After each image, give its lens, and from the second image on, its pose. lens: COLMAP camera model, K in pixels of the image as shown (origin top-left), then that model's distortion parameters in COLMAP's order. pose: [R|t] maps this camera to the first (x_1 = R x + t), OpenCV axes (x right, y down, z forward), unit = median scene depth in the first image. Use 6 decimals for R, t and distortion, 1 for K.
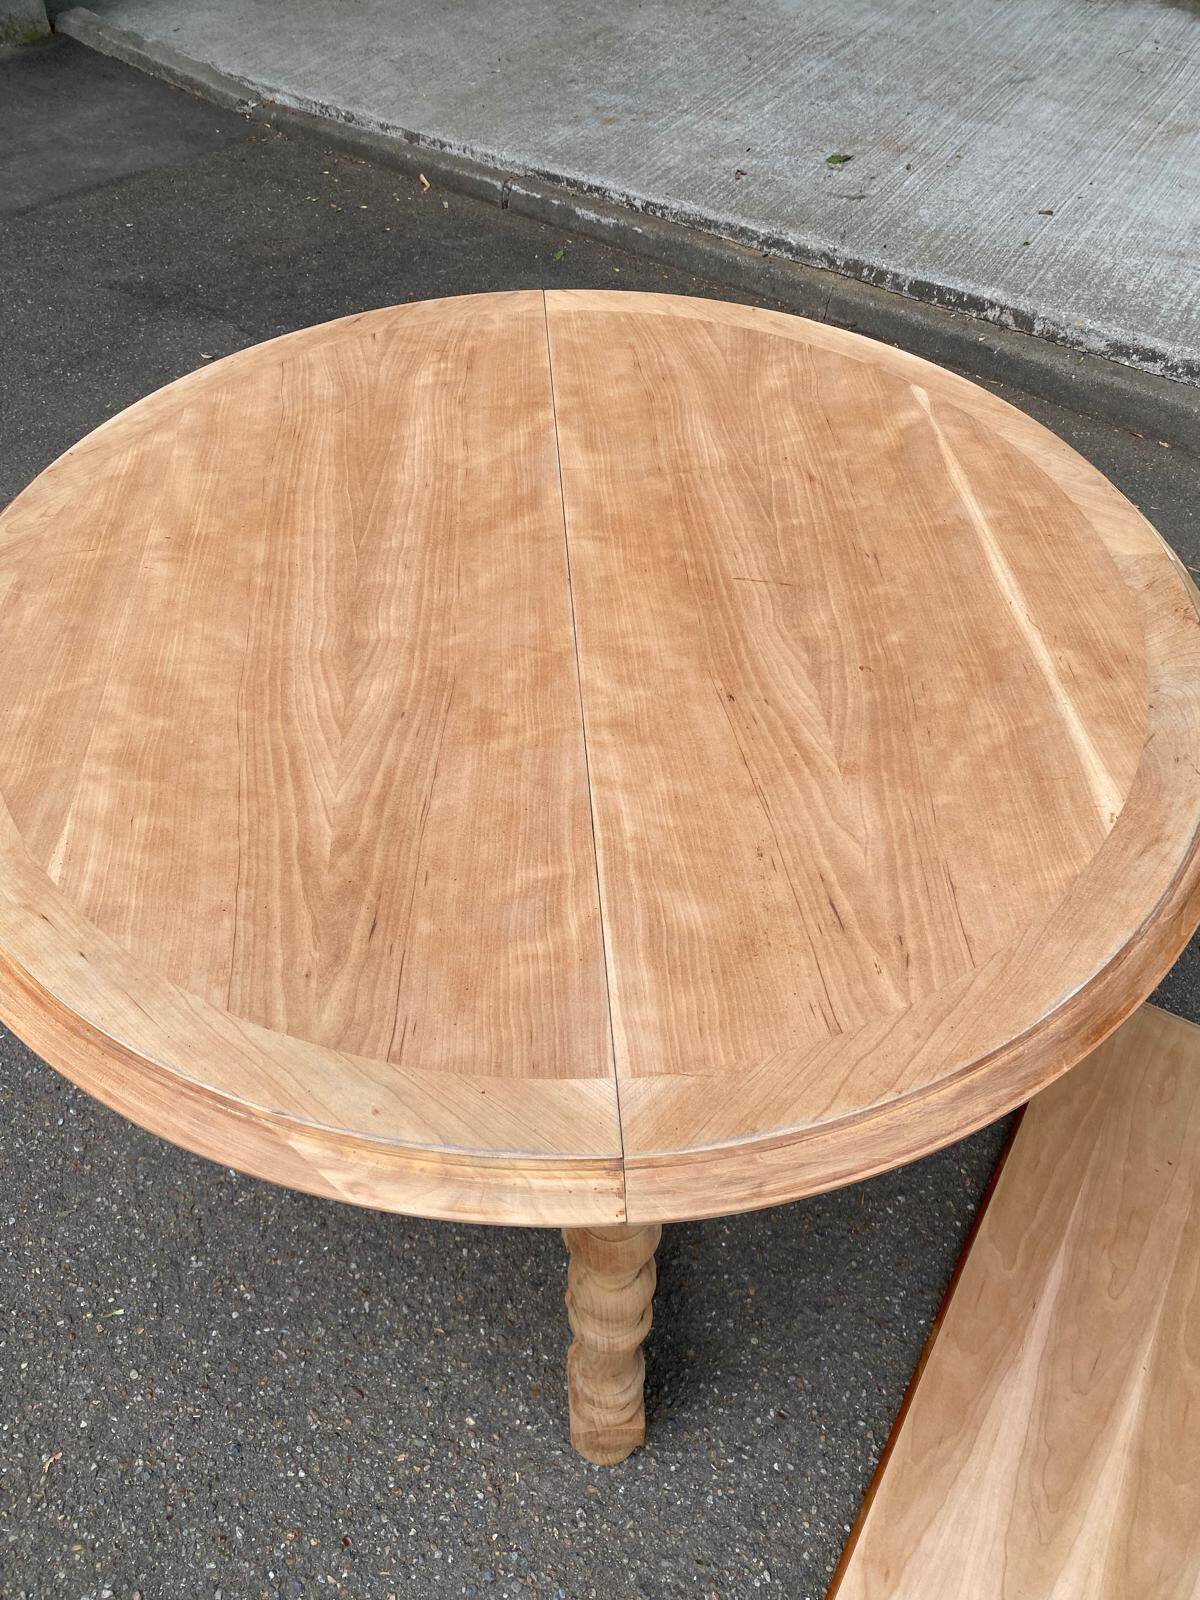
lens RADIAL K [[1222.8, 0, 604.3], [0, 1222.8, 771.7], [0, 0, 1]] dist [0.002457, -0.001271]
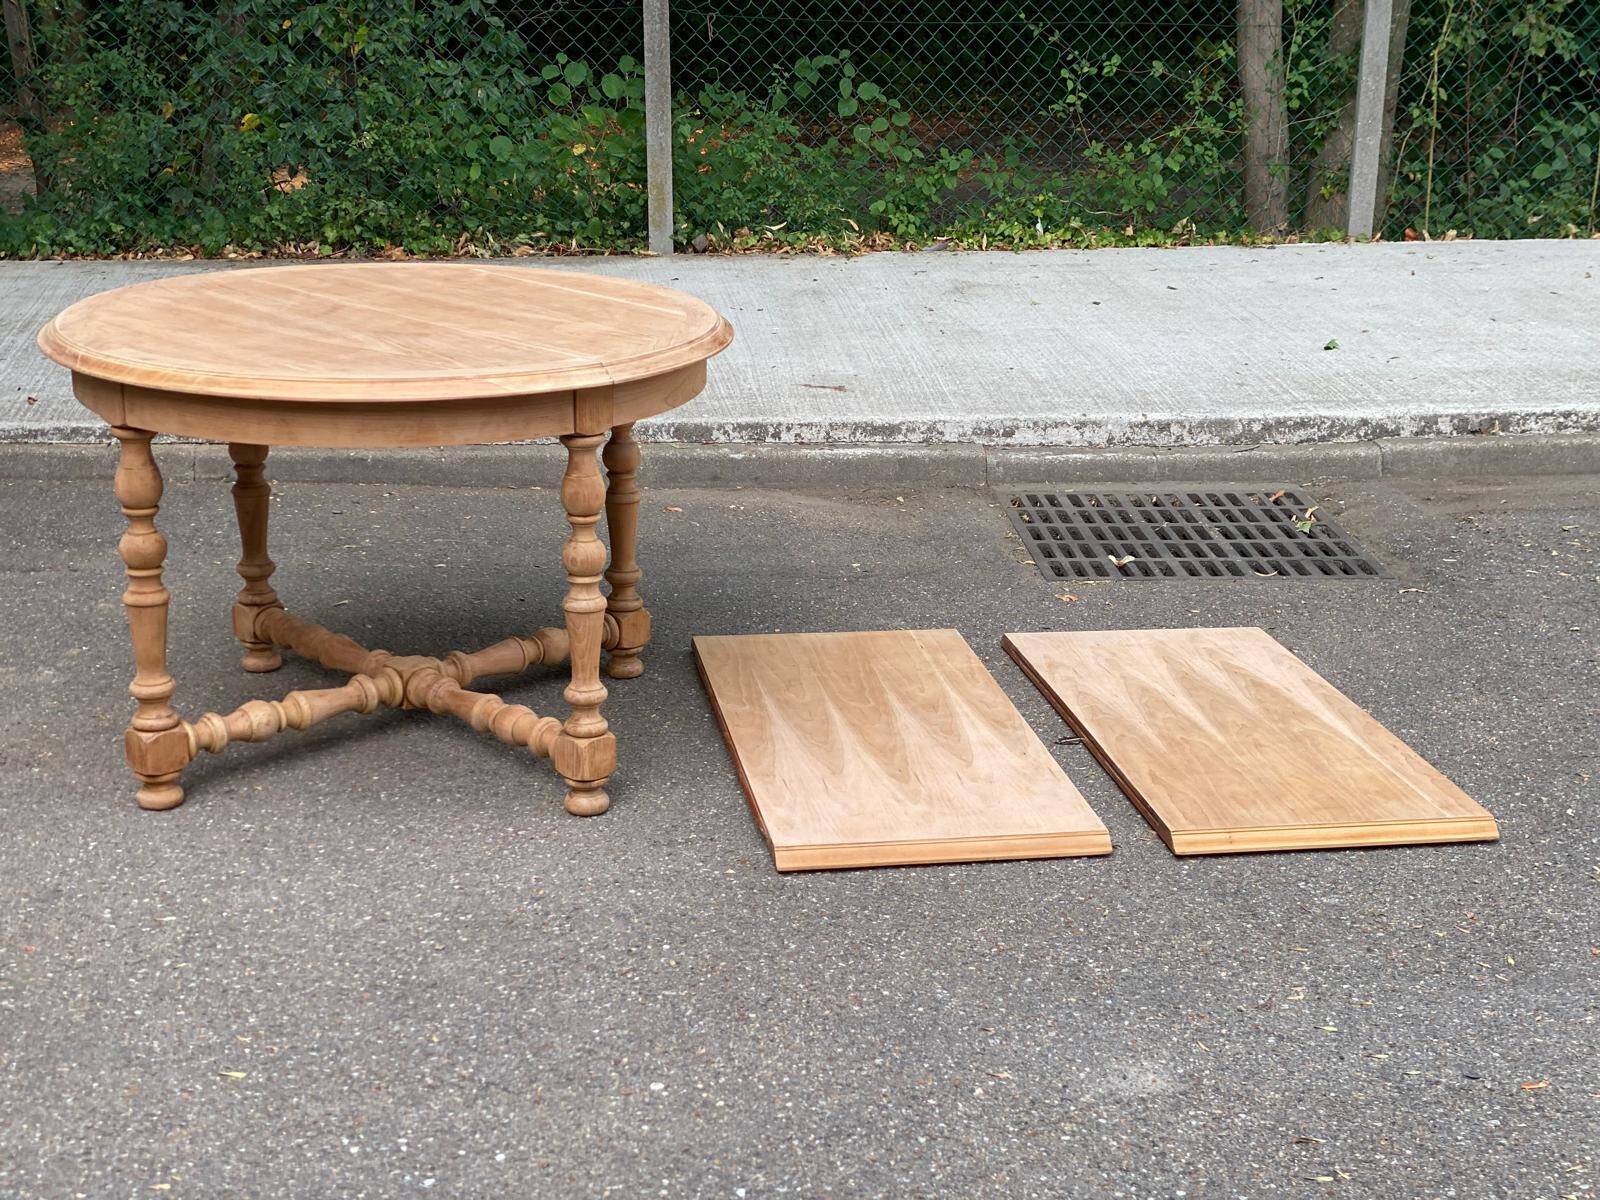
lens RADIAL K [[2319.6, 0, 823.0], [0, 2319.6, 593.5], [0, 0, 1]] dist [0.139974, -0.165005]
pose [[0.758664, -0.182258, 0.625469, -0.699360], [0.470791, 0.816994, -0.332980, 0.642312], [-0.450316, 0.547085, 0.705630, -0.606728]]
